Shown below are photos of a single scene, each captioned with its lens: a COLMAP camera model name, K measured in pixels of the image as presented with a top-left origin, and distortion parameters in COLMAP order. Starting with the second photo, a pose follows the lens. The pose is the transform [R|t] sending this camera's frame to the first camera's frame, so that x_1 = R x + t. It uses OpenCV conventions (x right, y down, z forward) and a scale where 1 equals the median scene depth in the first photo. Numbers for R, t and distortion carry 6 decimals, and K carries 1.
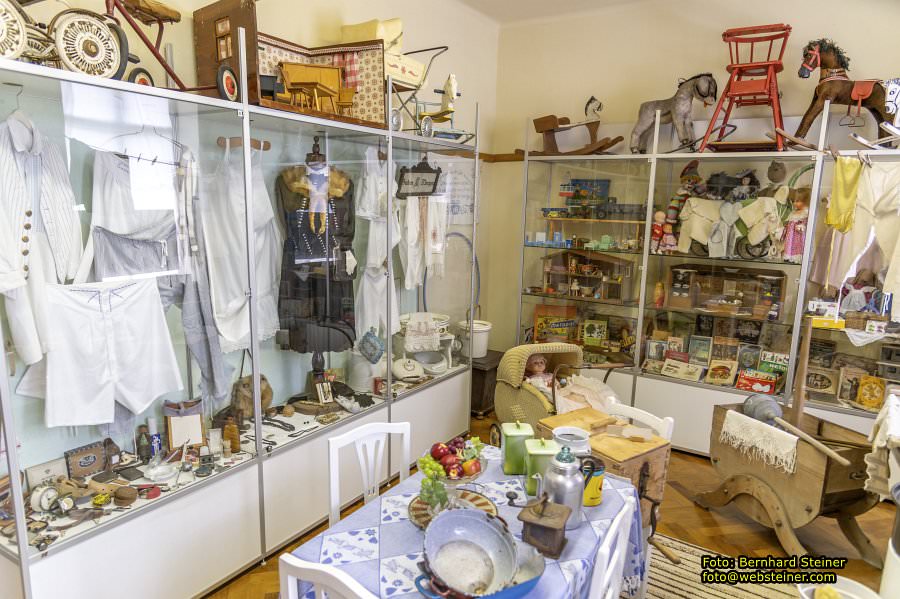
lens RADIAL K [[612.2, 0, 450.3], [0, 612.2, 311.4], [0, 0, 1]] dist [0.003333, 0.002023]
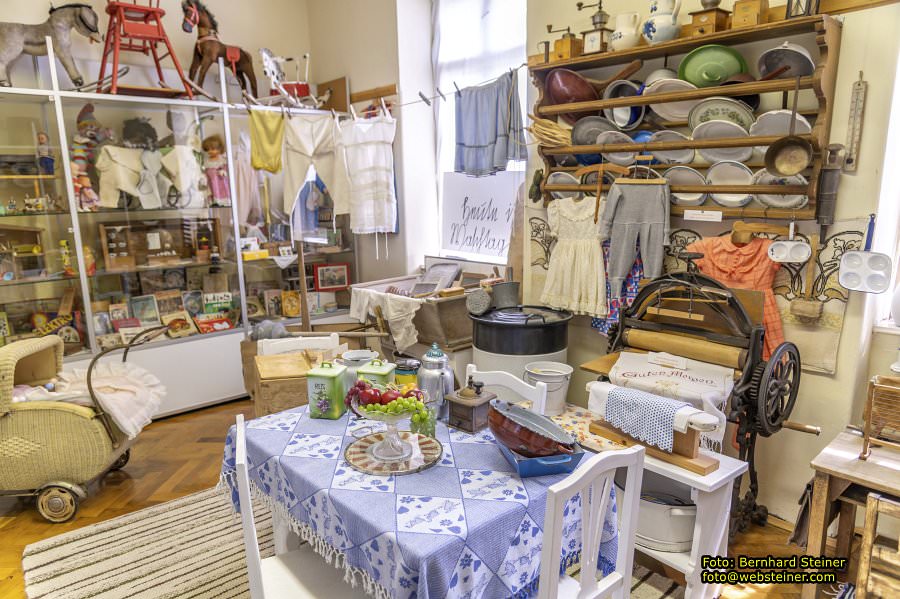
lens RADIAL K [[612.2, 0, 450.3], [0, 612.2, 311.4], [0, 0, 1]] dist [0.003333, 0.002023]
pose [[0.250795, -0.227038, 0.941040, -0.387545], [0.198622, 0.963494, 0.179521, -0.012605], [-0.947444, 0.141888, 0.286735, 0.304855]]
